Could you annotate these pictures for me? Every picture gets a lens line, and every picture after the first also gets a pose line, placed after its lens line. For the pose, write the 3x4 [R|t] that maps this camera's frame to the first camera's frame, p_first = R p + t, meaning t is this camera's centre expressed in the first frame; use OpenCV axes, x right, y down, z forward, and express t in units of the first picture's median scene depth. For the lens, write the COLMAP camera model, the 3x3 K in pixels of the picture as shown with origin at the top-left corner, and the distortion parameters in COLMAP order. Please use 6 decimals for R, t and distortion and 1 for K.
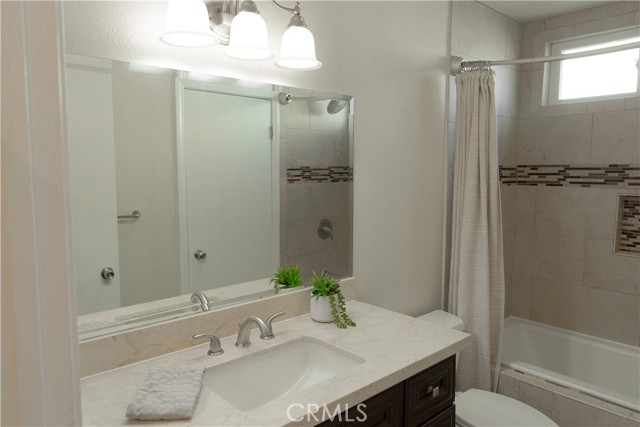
lens RADIAL K [[441.6, 0, 320.0], [0, 441.6, 213.5], [0, 0, 1]] dist [0.001716, -0.003377]
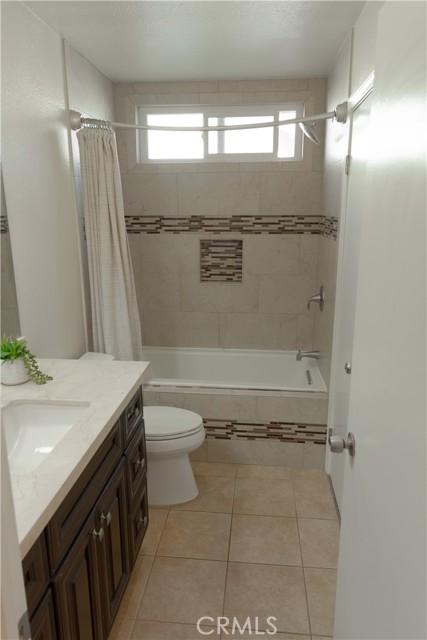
lens RADIAL K [[441.6, 0, 213.5], [0, 441.6, 320.0], [0, 0, 1]] dist [0.001716, -0.003377]
pose [[0.737479, -0.164060, 0.655140, -0.208992], [0.069061, 0.983281, 0.168493, -0.025604], [-0.671830, -0.079015, 0.736479, -0.020281]]
